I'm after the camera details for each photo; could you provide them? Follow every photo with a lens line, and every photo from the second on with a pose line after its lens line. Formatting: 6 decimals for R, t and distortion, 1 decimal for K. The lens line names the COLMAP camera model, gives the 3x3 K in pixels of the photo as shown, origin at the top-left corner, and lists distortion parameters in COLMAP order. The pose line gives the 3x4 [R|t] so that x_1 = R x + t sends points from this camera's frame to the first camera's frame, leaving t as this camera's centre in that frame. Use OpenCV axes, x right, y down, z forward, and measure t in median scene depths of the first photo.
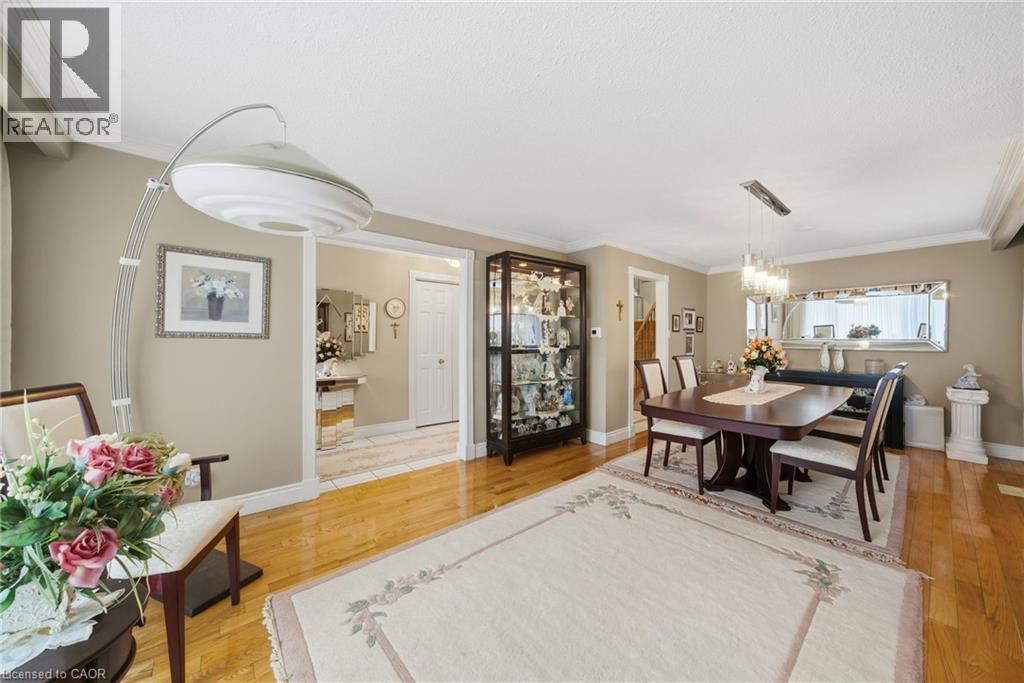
lens RADIAL K [[364.7, 0, 515.2], [0, 364.7, 337.6], [0, 0, 1]] dist [-0.000428, -0.000025]
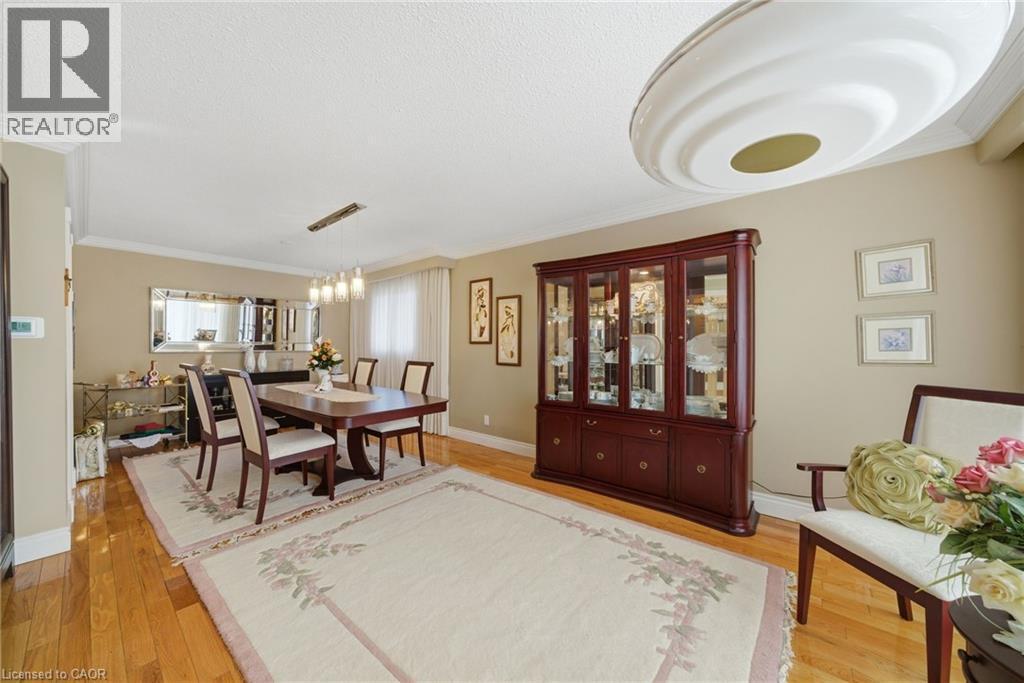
lens RADIAL K [[364.7, 0, 515.2], [0, 364.7, 337.6], [0, 0, 1]] dist [-0.000428, -0.000025]
pose [[-0.158967, 0.004087, 0.987275, -0.541202], [0.012983, 0.999914, -0.002049, 0.012553], [-0.987198, 0.012492, -0.159007, 0.712181]]
